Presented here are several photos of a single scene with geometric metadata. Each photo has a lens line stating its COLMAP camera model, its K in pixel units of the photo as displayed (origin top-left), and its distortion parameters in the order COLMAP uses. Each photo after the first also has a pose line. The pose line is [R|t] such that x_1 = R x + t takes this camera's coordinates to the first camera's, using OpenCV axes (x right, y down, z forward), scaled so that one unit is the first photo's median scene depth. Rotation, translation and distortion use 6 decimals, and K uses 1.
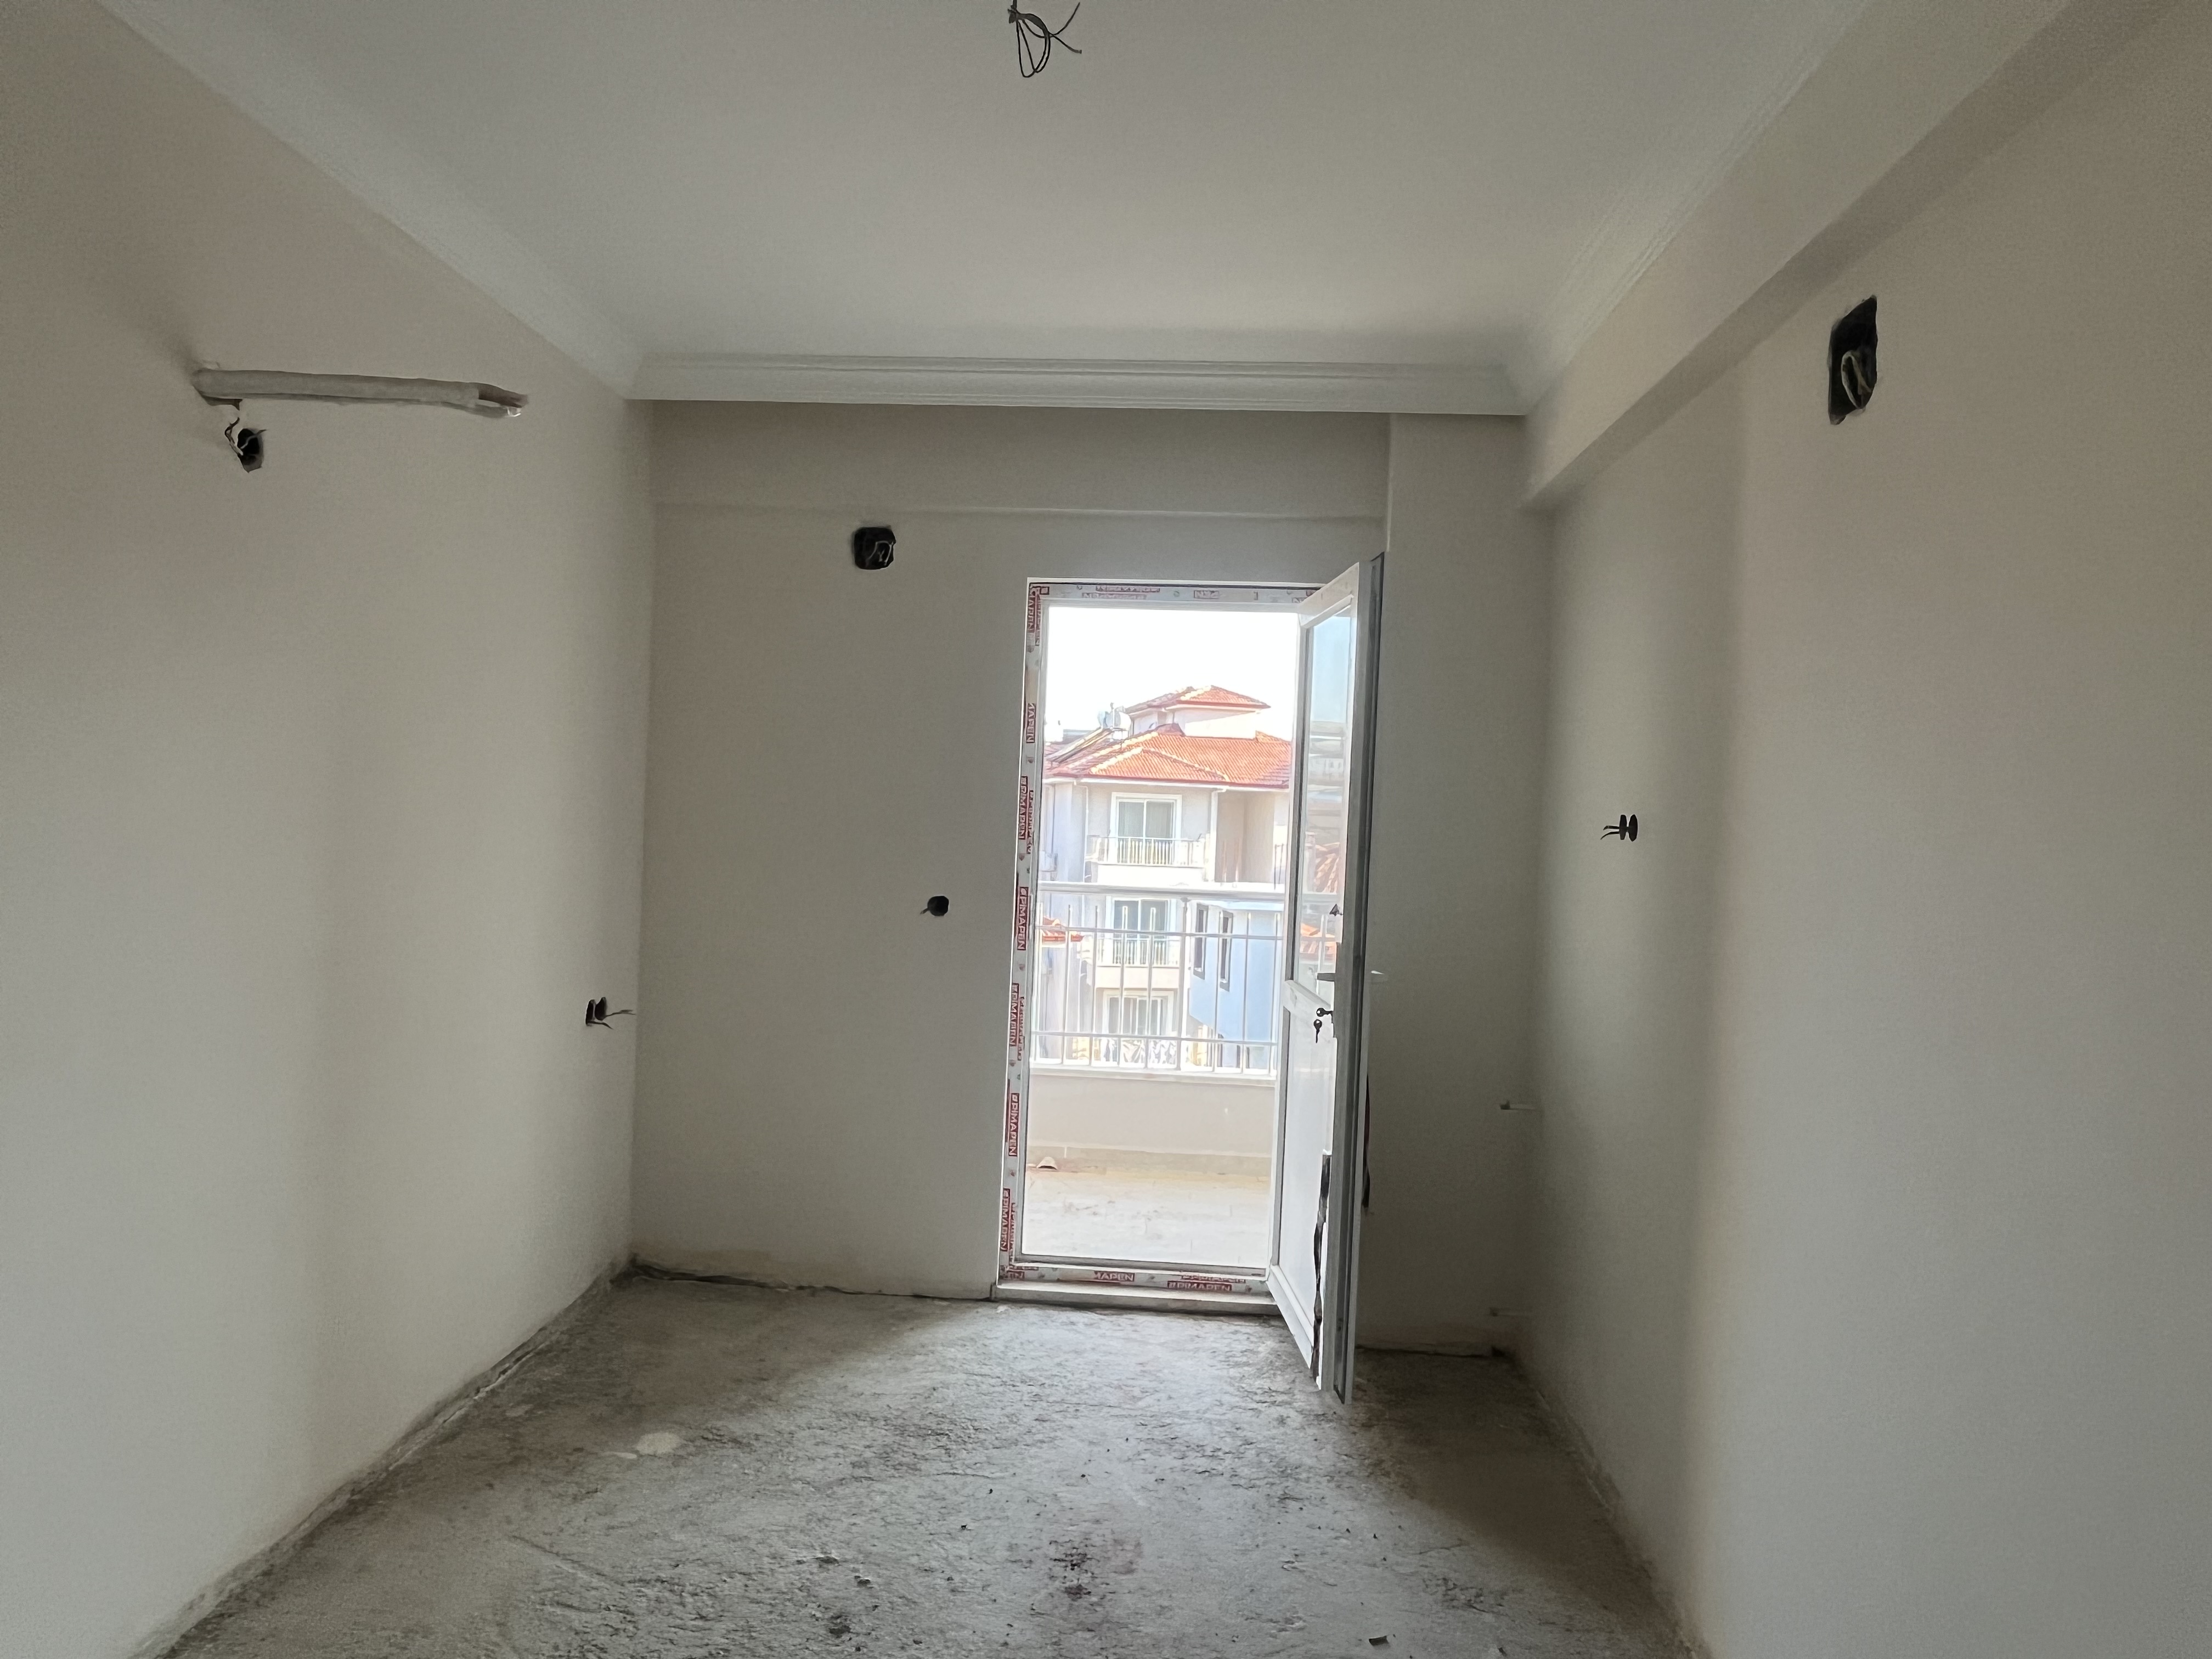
lens RADIAL K [[1410.3, 0, 1095.8], [0, 1410.3, 823.0], [0, 0, 1]] dist [0.003849, -0.006163]
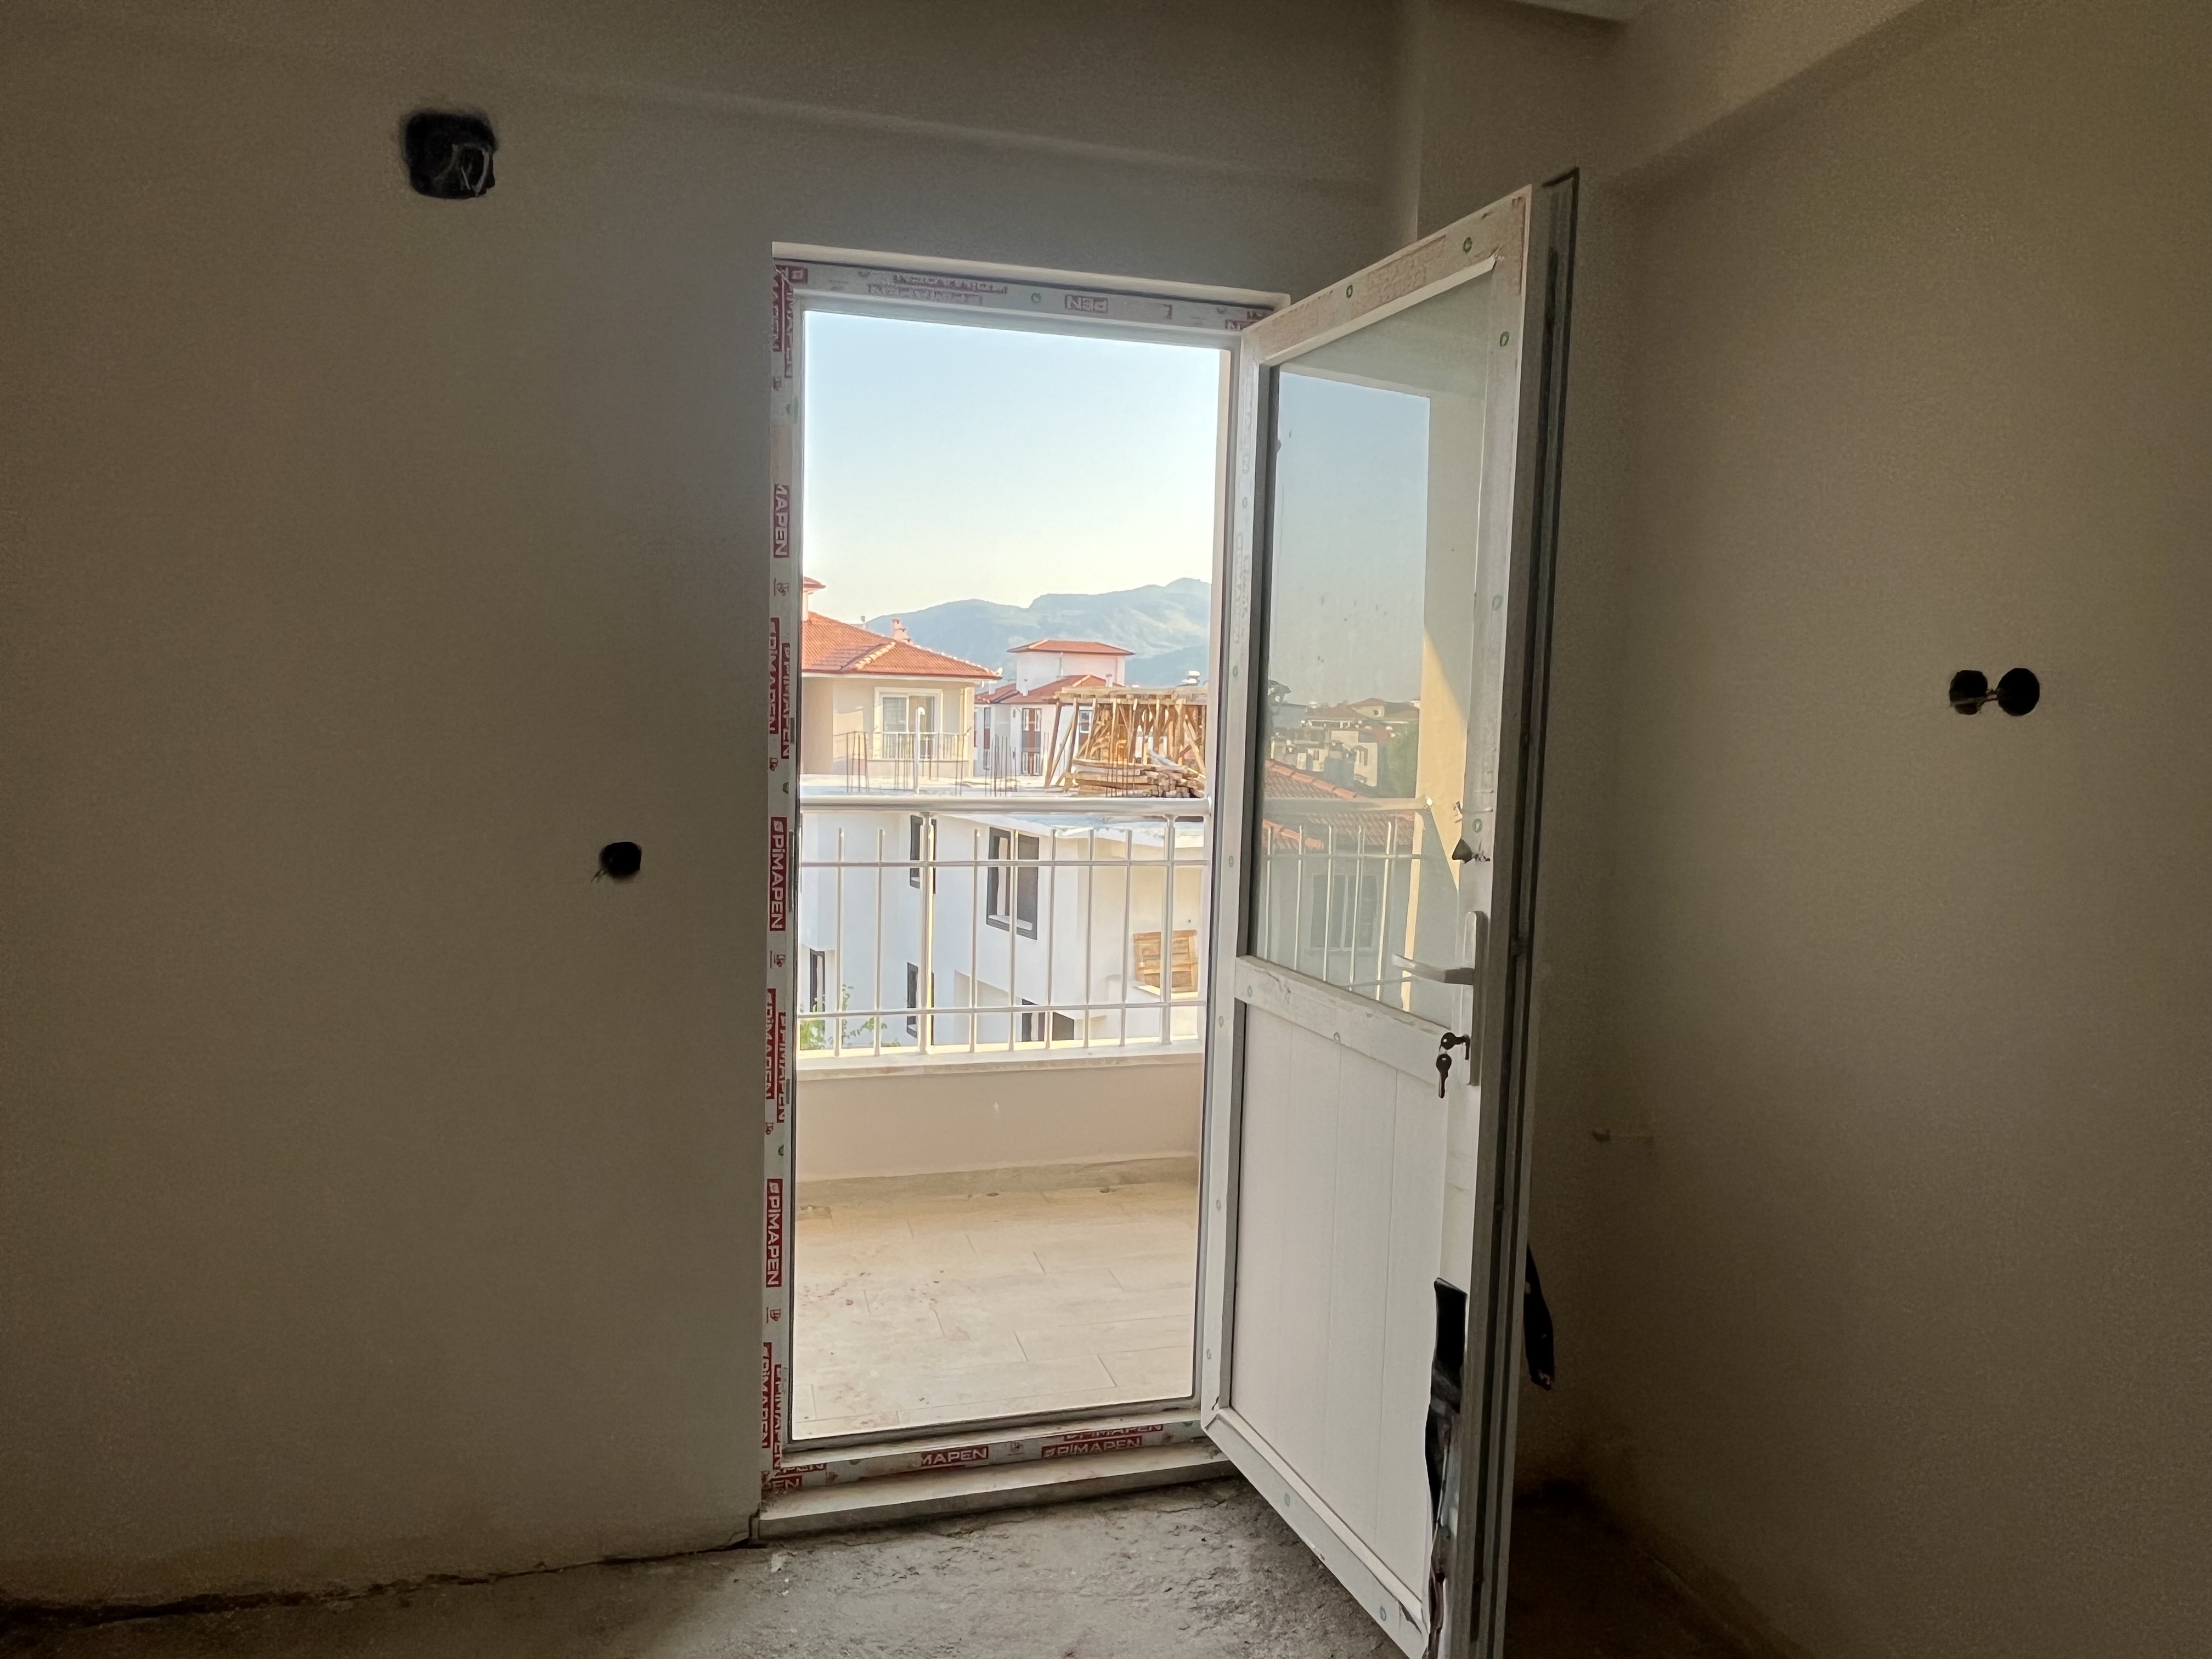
lens RADIAL K [[1410.3, 0, 1116.5], [0, 1410.3, 831.7], [0, 0, 1]] dist [0.003849, -0.006163]
pose [[0.942349, -0.043548, 0.331785, -0.110440], [0.015063, 0.996011, 0.087945, 0.003247], [-0.334291, -0.077877, 0.939247, 0.429514]]
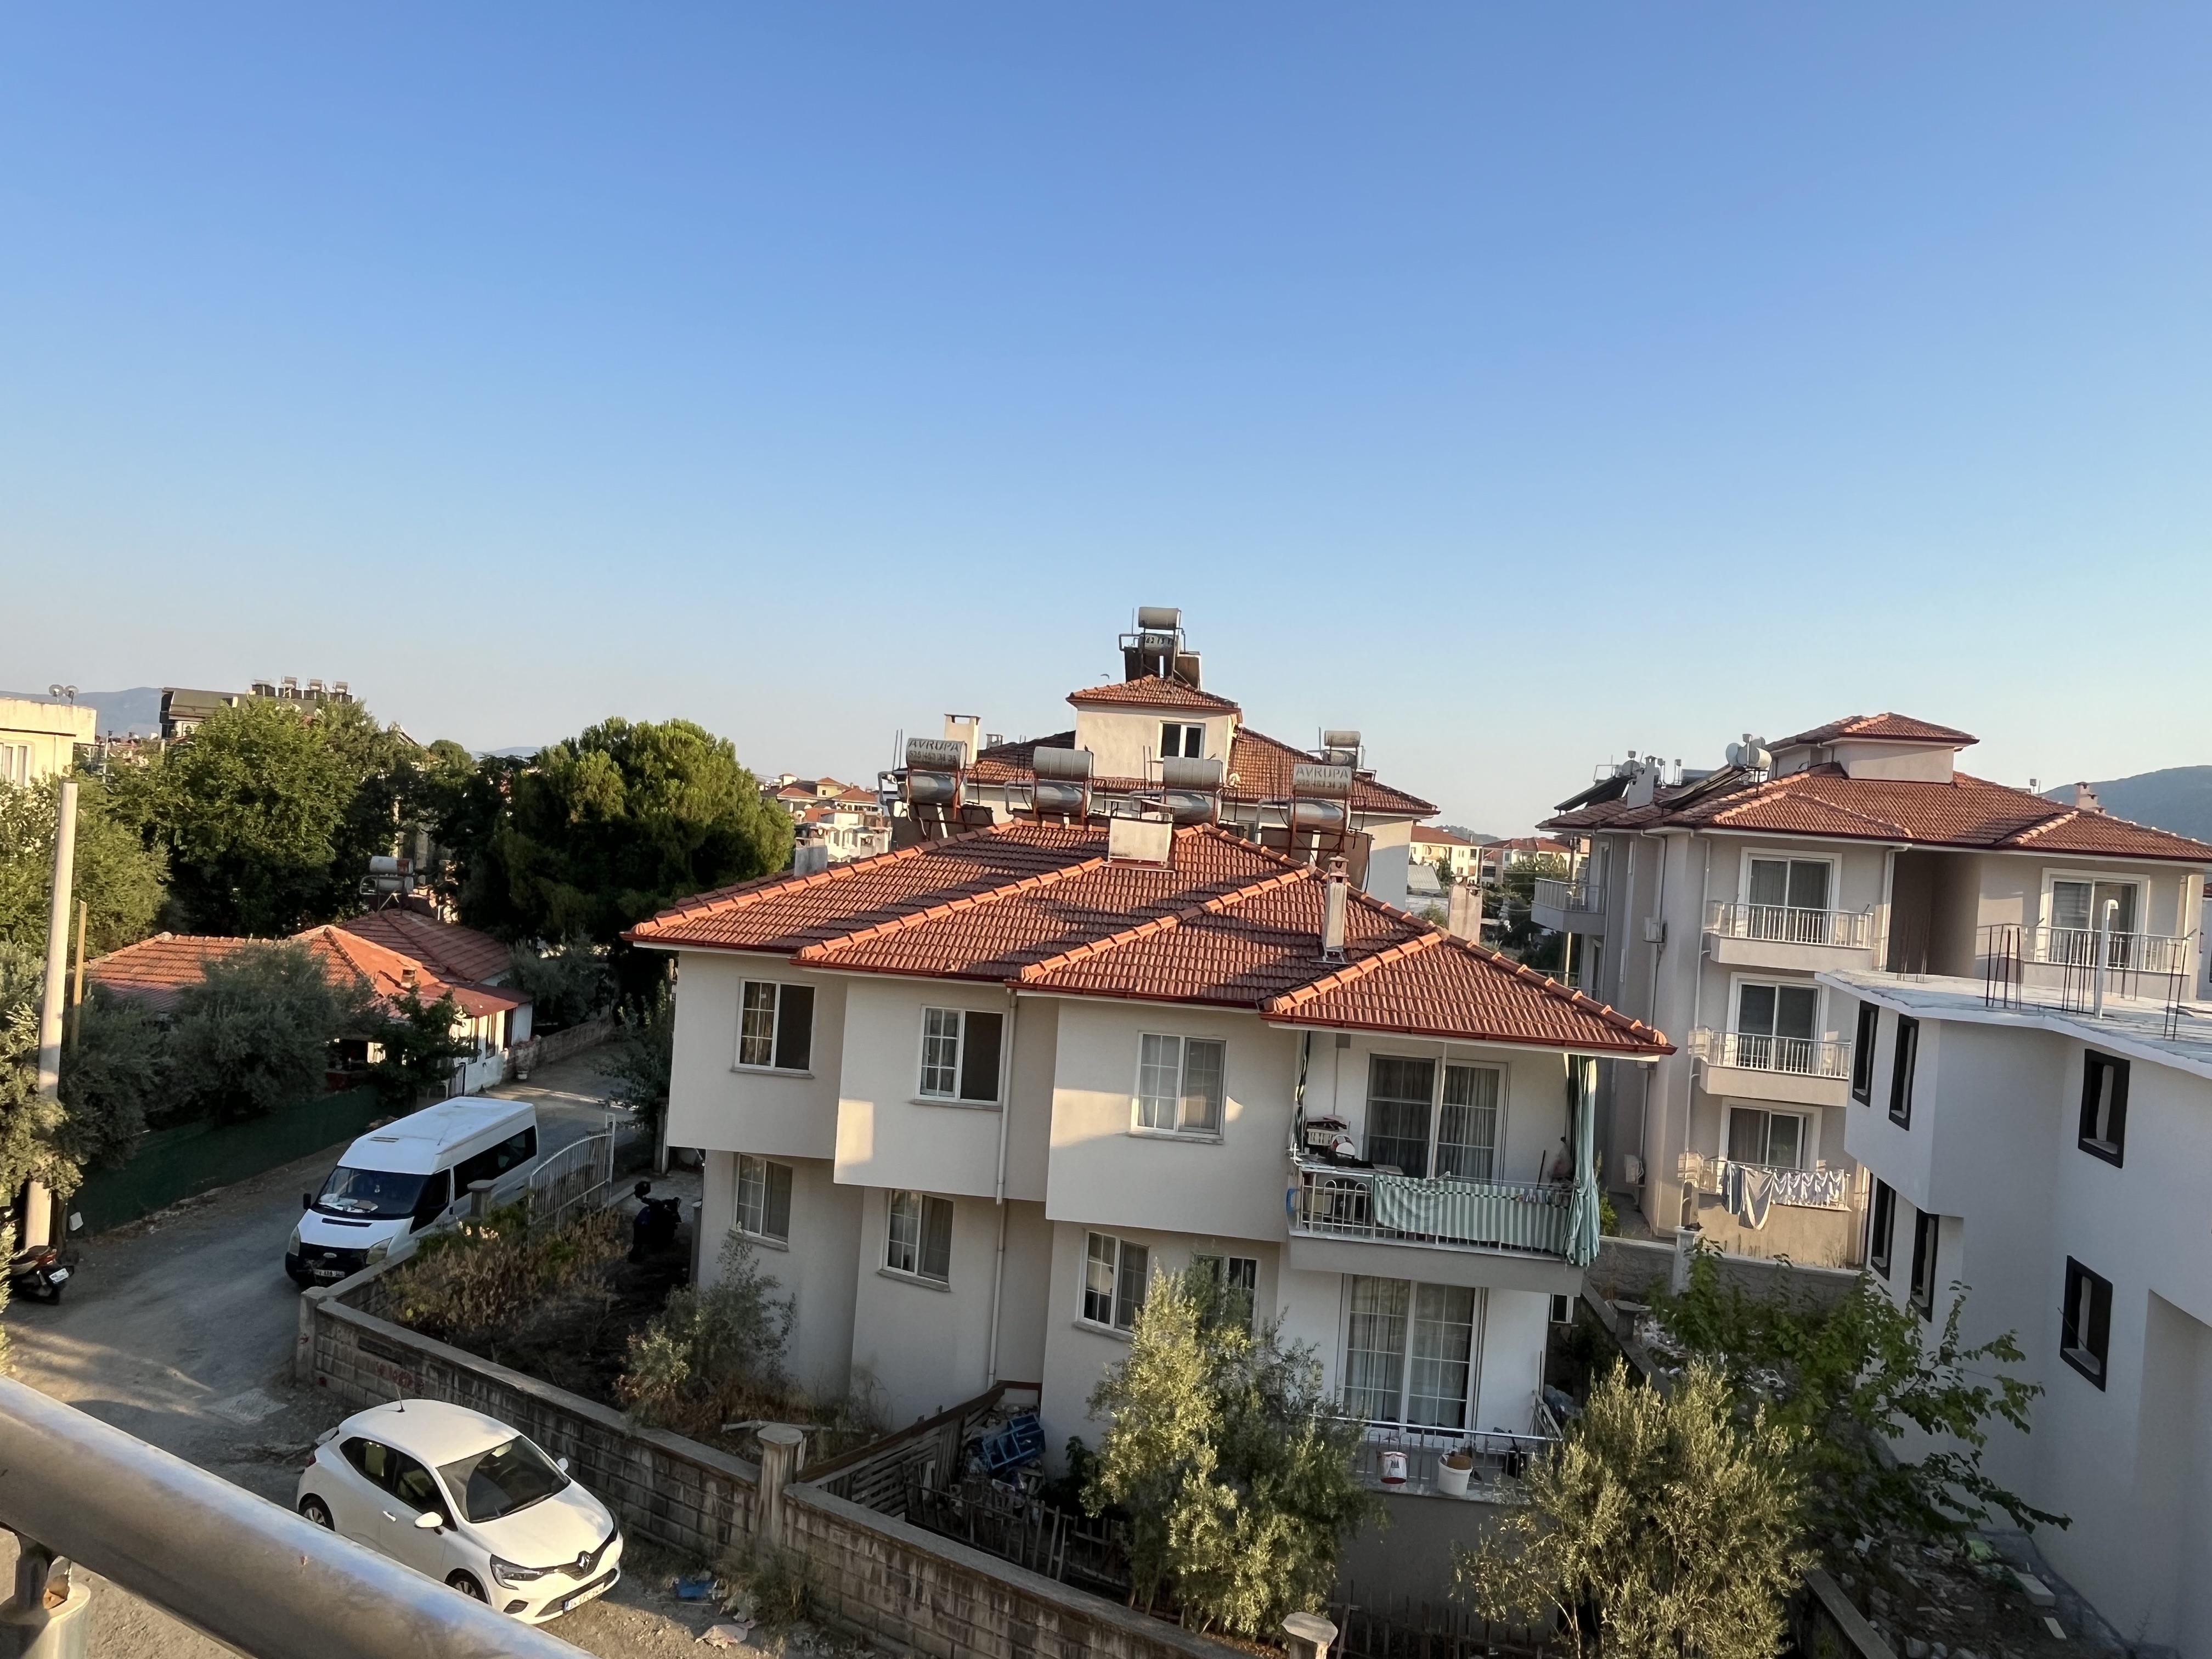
lens RADIAL K [[1410.3, 0, 1123.6], [0, 1410.3, 833.5], [0, 0, 1]] dist [0.003849, -0.006163]
pose [[0.916709, 0.028605, -0.398531, 0.079668], [-0.039374, 0.999047, -0.018861, -0.007682], [0.397611, 0.032982, 0.916961, 1.309710]]
